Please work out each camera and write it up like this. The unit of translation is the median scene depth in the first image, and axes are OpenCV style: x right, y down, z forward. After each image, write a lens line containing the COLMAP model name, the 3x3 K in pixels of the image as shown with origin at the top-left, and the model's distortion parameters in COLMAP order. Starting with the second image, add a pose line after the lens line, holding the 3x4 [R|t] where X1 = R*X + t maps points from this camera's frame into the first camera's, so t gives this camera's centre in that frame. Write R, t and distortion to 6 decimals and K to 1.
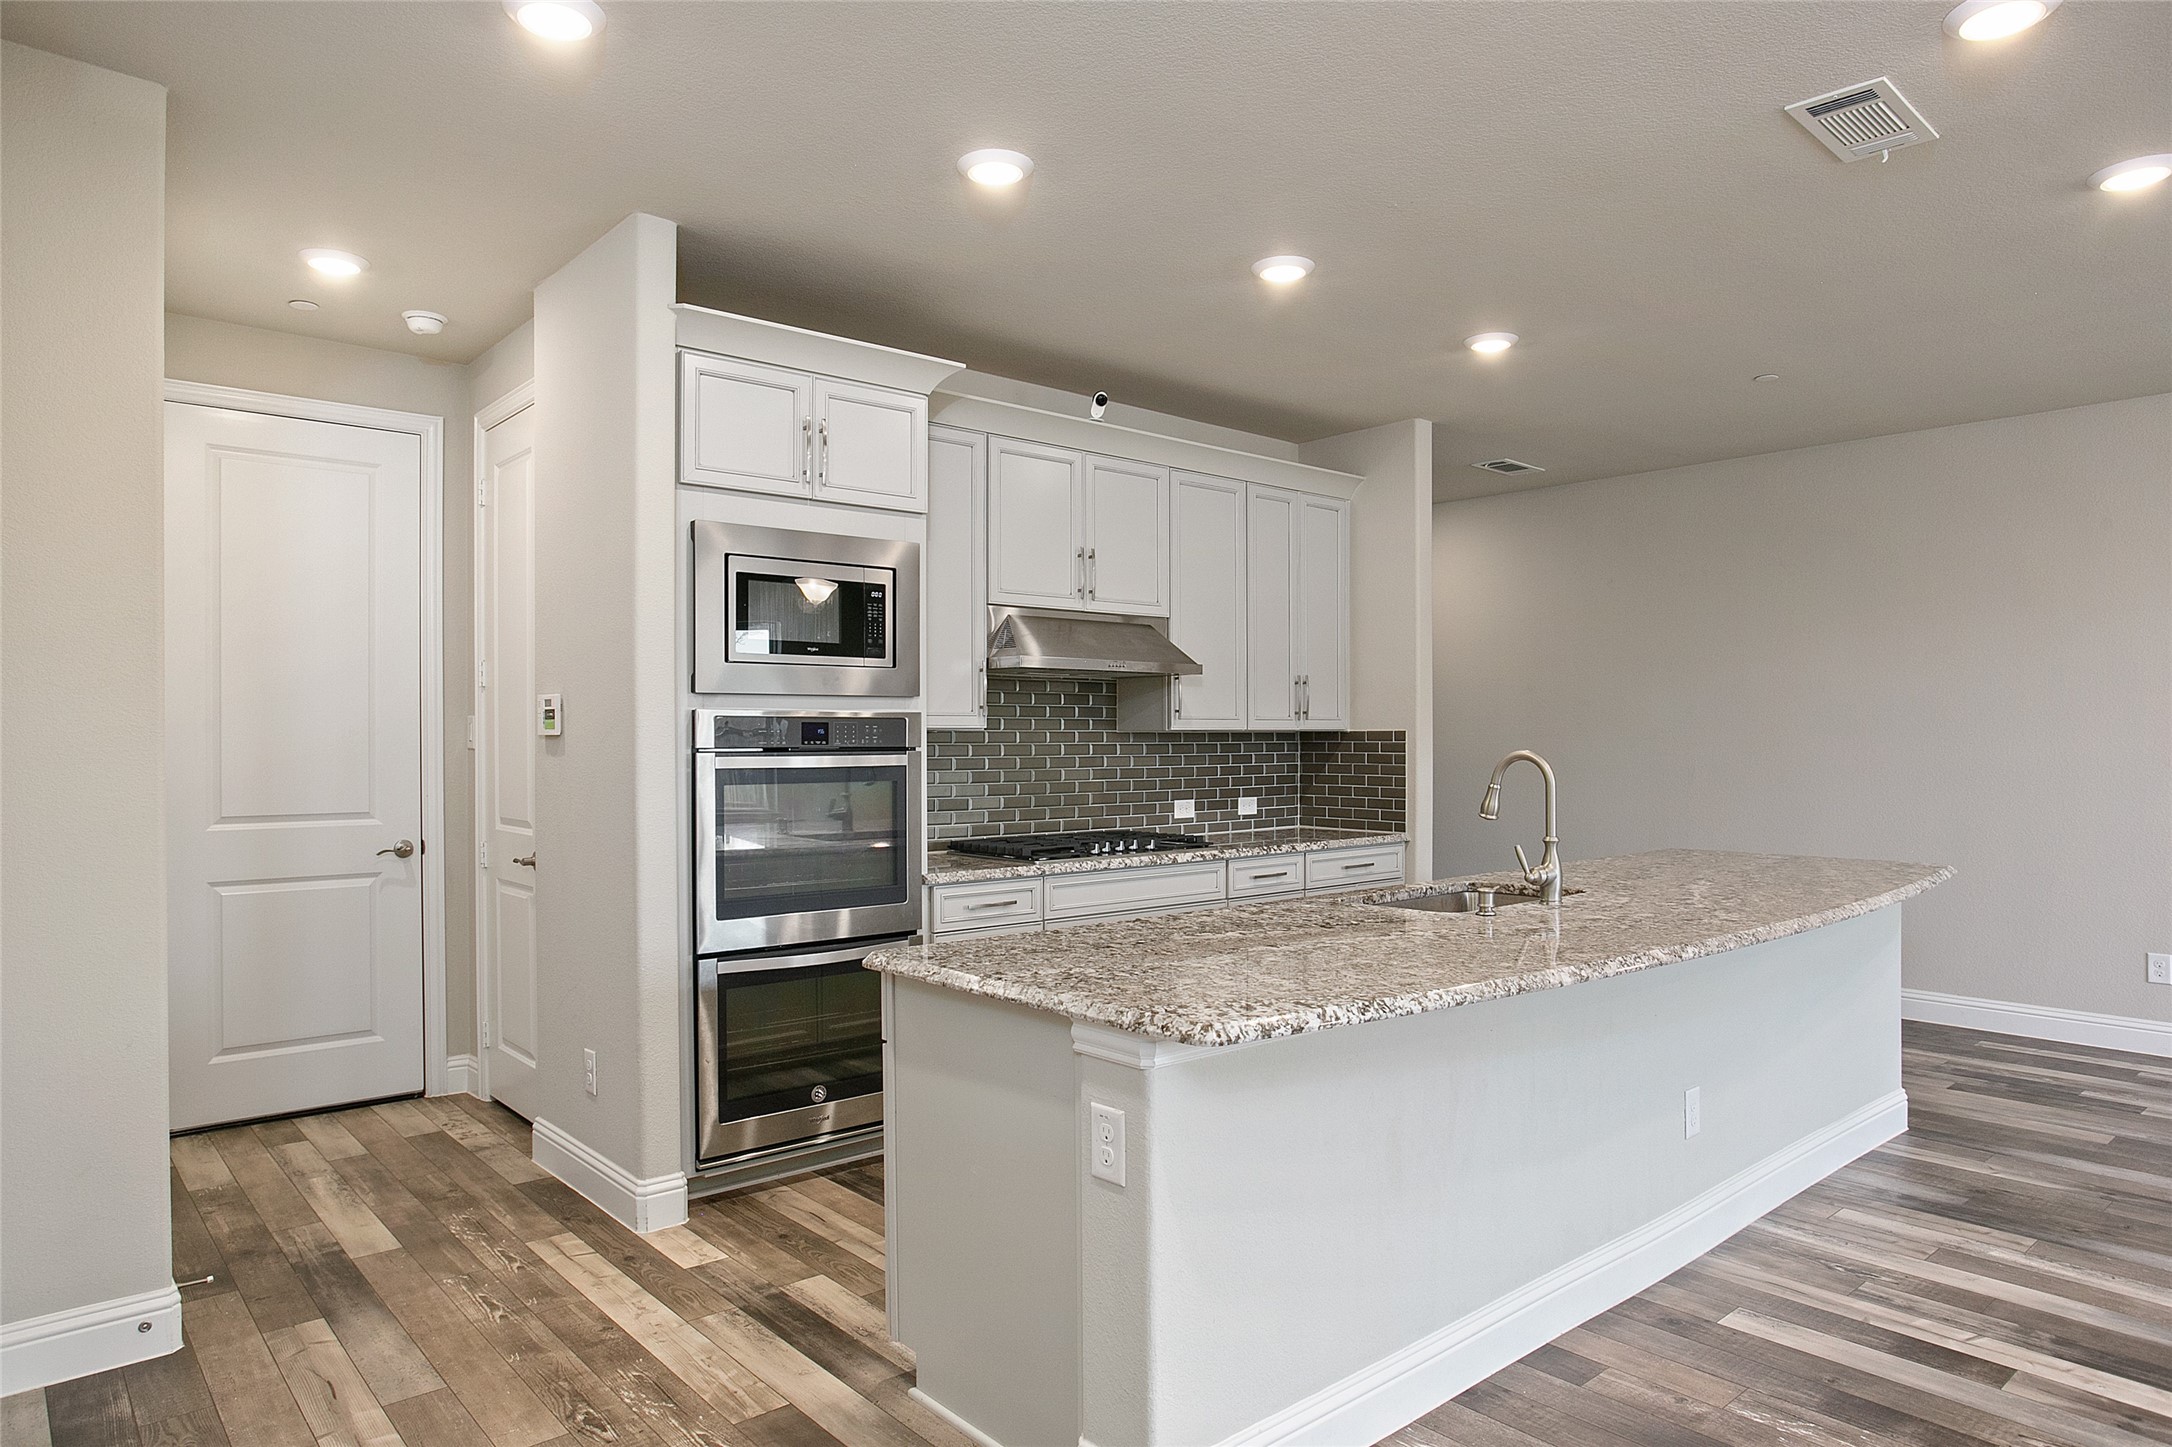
lens RADIAL K [[1328.2, 0, 1118.6], [0, 1328.2, 729.5], [0, 0, 1]] dist [-0.051892, 0.035461]
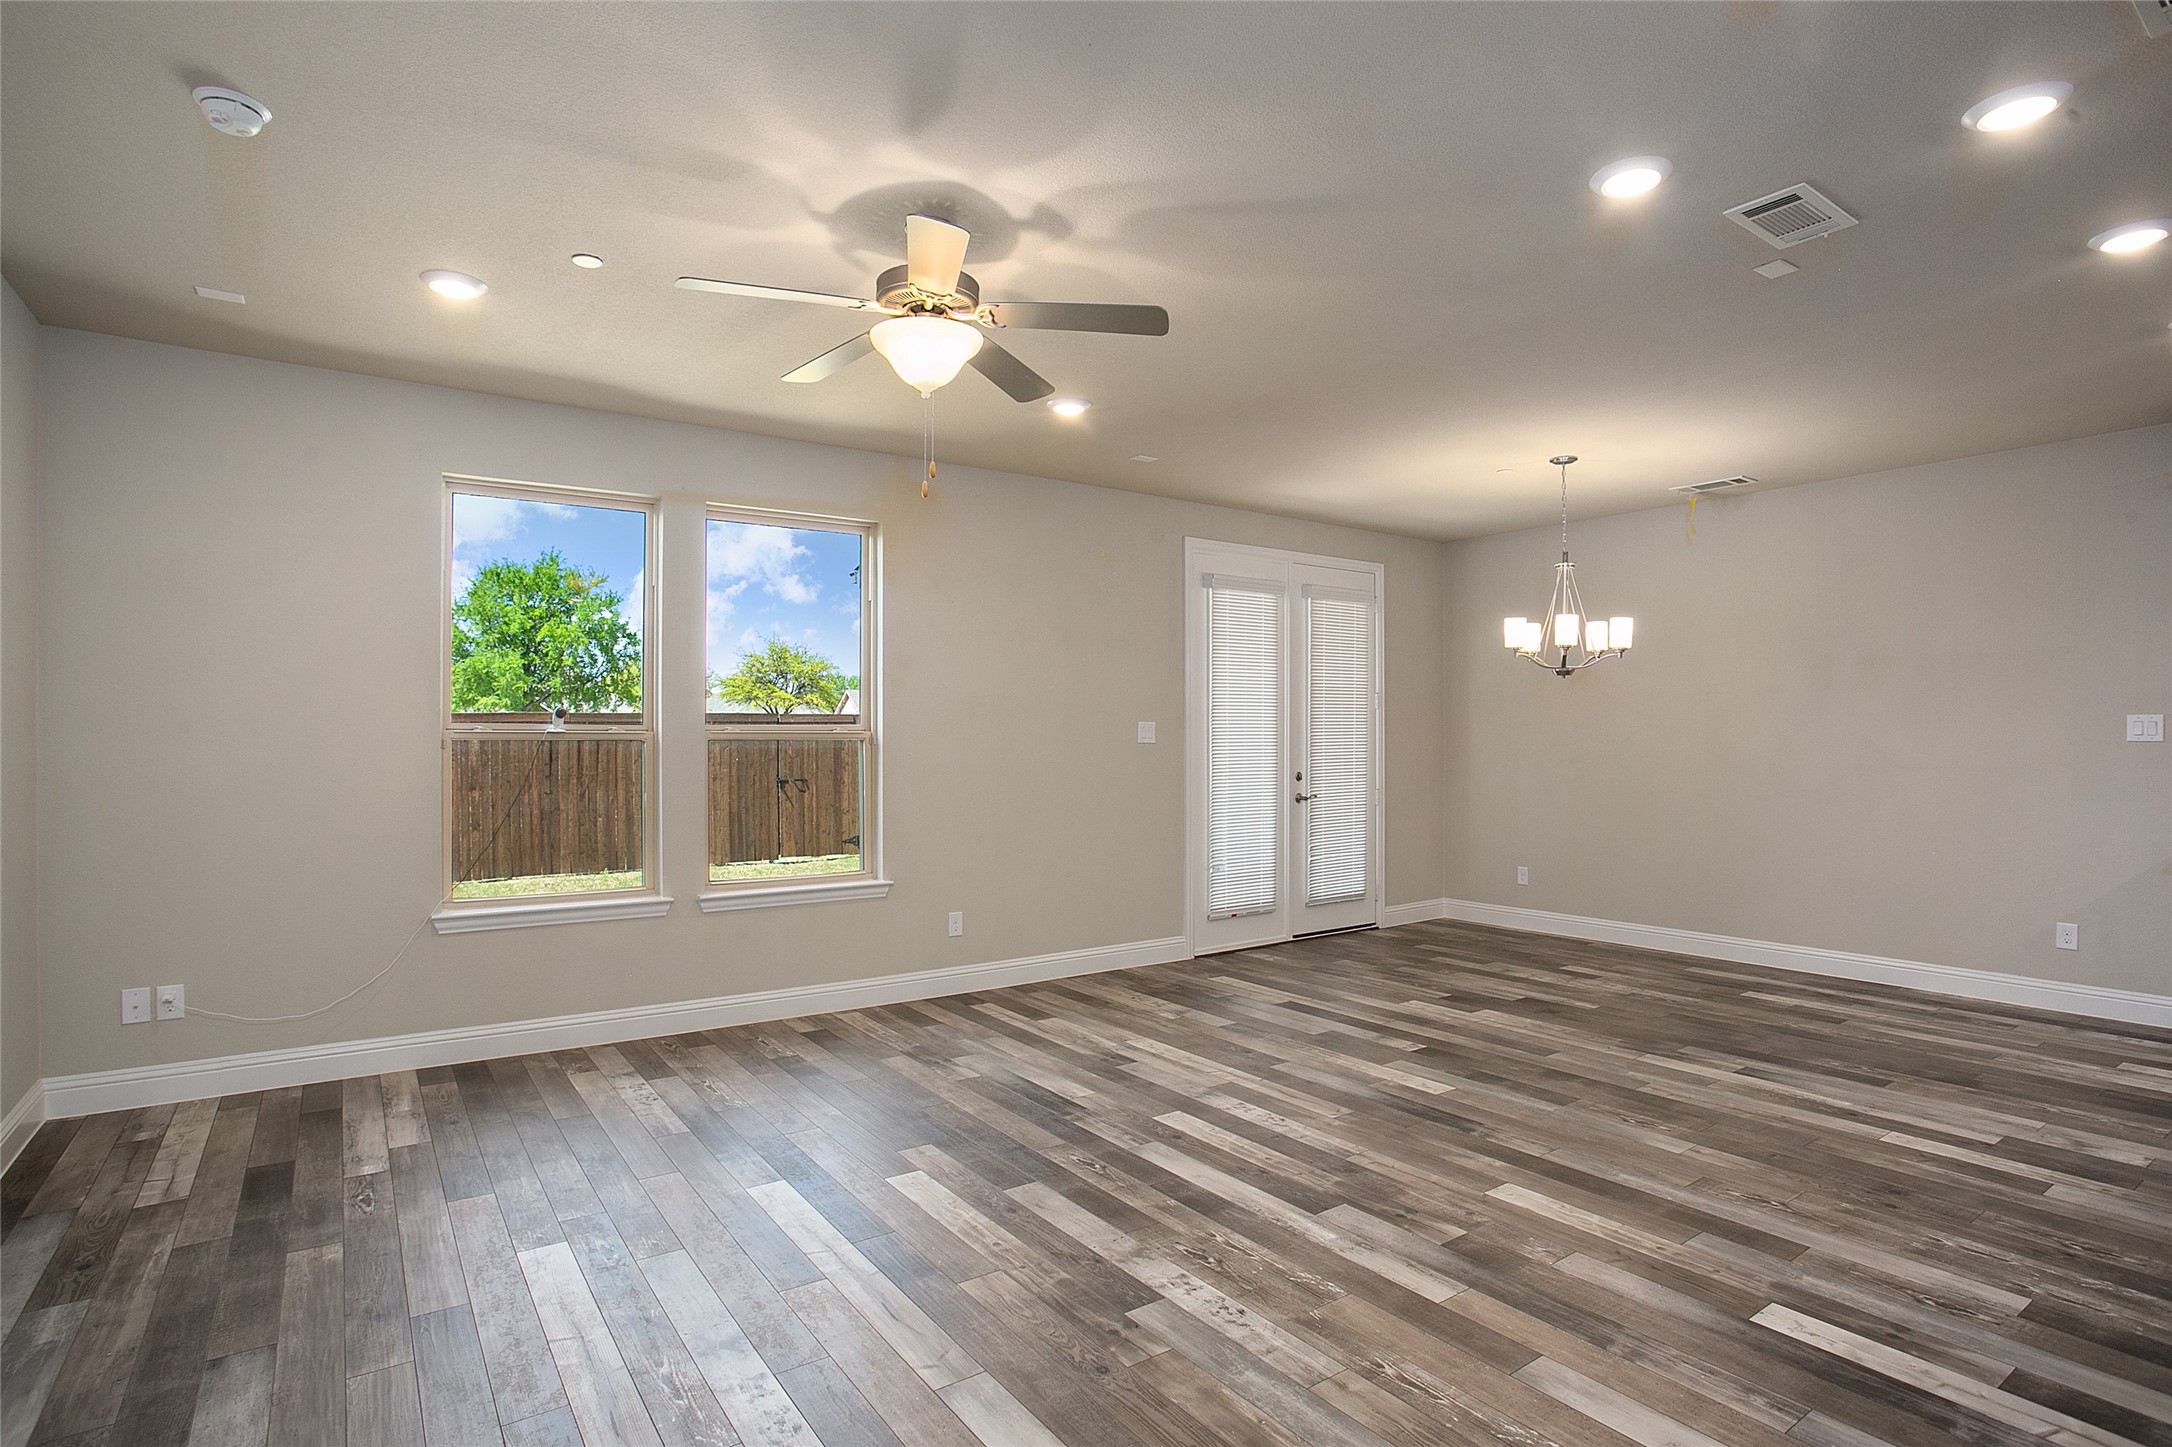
lens RADIAL K [[1098.9, 0, 1099.4], [0, 1098.9, 723.1], [0, 0, 1]] dist [-0.058101, 0.023617]
pose [[-0.994293, 0.007637, 0.106412, 0.845384], [0.005613, 0.999798, -0.019307, 0.003800], [-0.106538, -0.018599, -0.994135, 1.243770]]
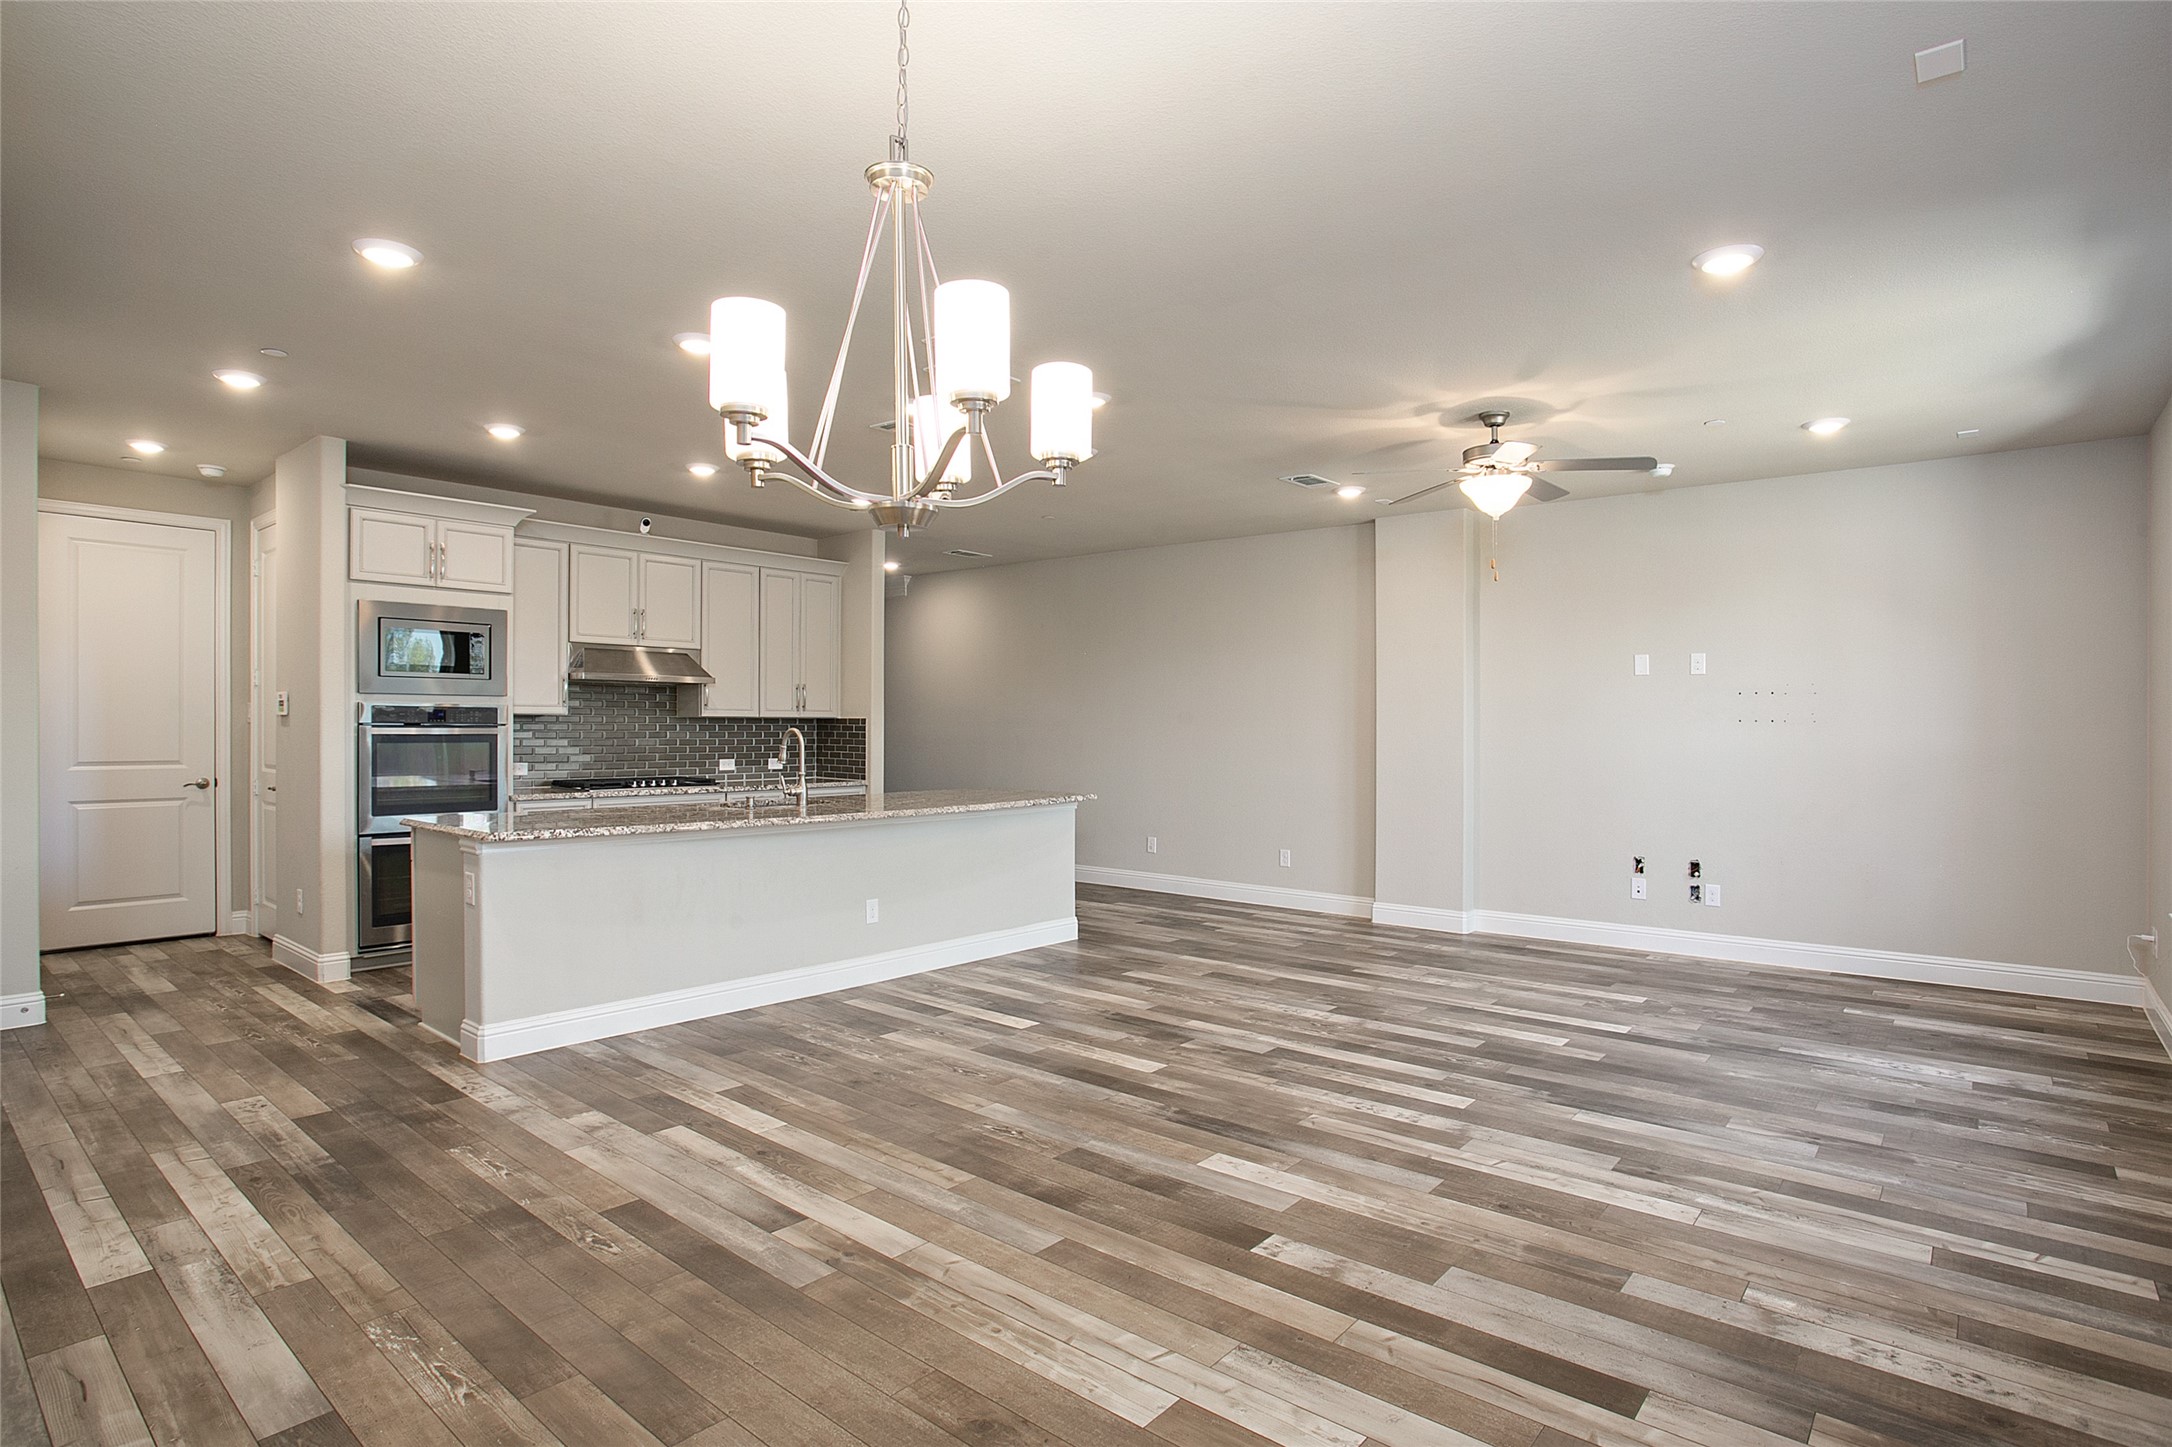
lens RADIAL K [[1098.9, 0, 1096.1], [0, 1098.9, 727.3], [0, 0, 1]] dist [-0.058101, 0.023617]
pose [[0.988832, 0.011999, 0.148553, 0.430189], [-0.013456, 0.999871, 0.008810, -0.006499], [-0.148428, -0.010711, 0.988865, -0.576039]]
